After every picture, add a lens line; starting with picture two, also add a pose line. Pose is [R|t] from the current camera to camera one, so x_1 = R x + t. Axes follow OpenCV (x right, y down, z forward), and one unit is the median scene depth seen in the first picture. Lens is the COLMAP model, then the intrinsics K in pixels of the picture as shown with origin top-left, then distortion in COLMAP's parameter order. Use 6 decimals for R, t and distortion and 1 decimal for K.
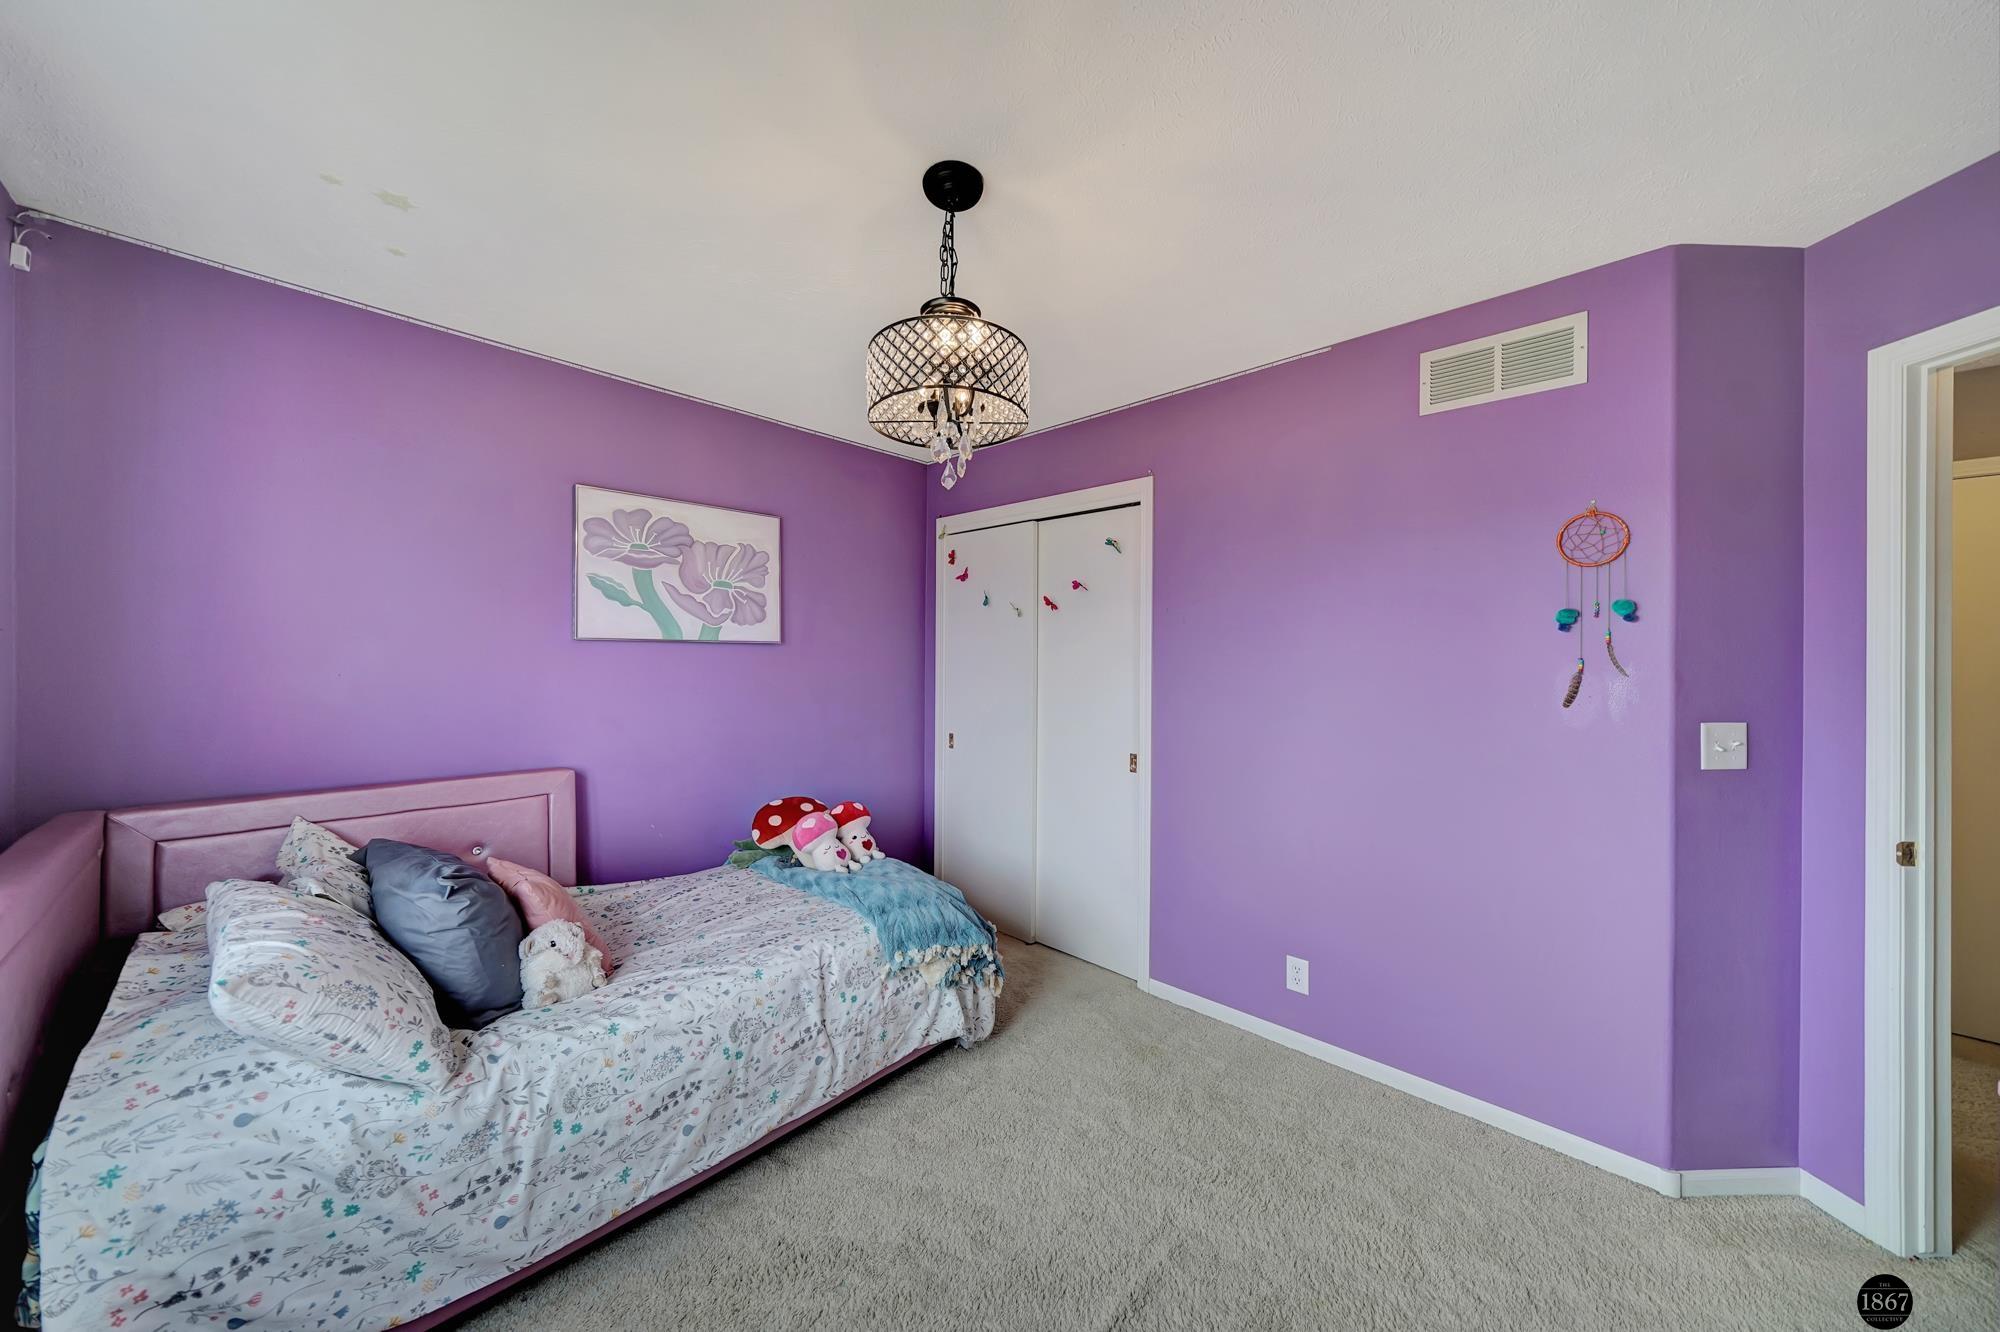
lens RADIAL K [[695.6, 0, 992.9], [0, 695.6, 654.5], [0, 0, 1]] dist [-0.003260, -0.000480]
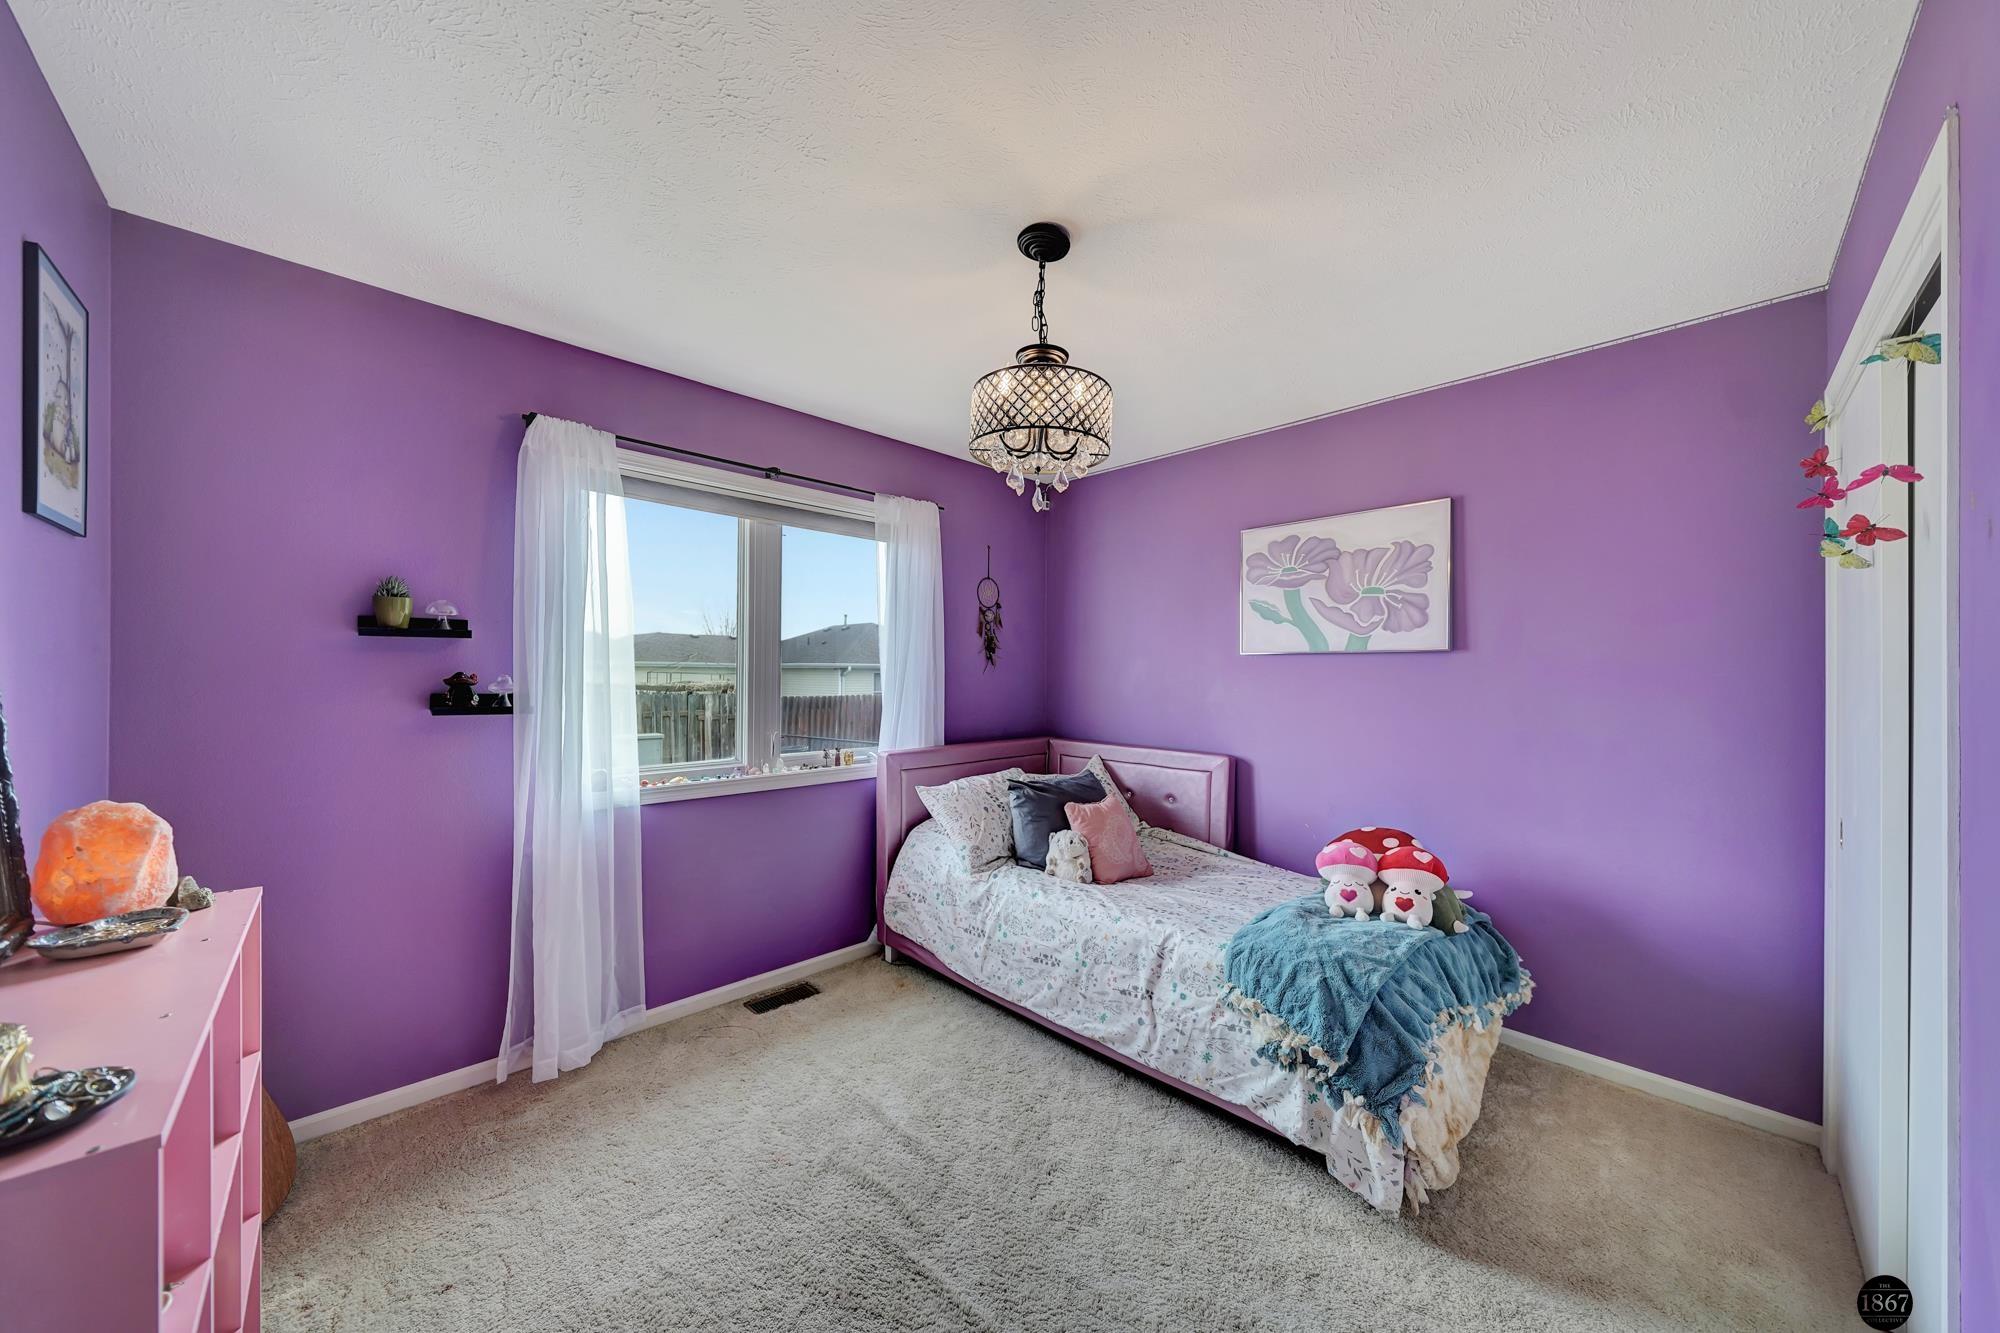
lens RADIAL K [[695.6, 0, 993.0], [0, 695.6, 677.4], [0, 0, 1]] dist [-0.003260, -0.000480]
pose [[-0.054363, -0.006185, -0.998502, 0.797197], [-0.006555, 0.999961, -0.005837, 0.034978], [0.998500, 0.006228, -0.054401, 0.741099]]
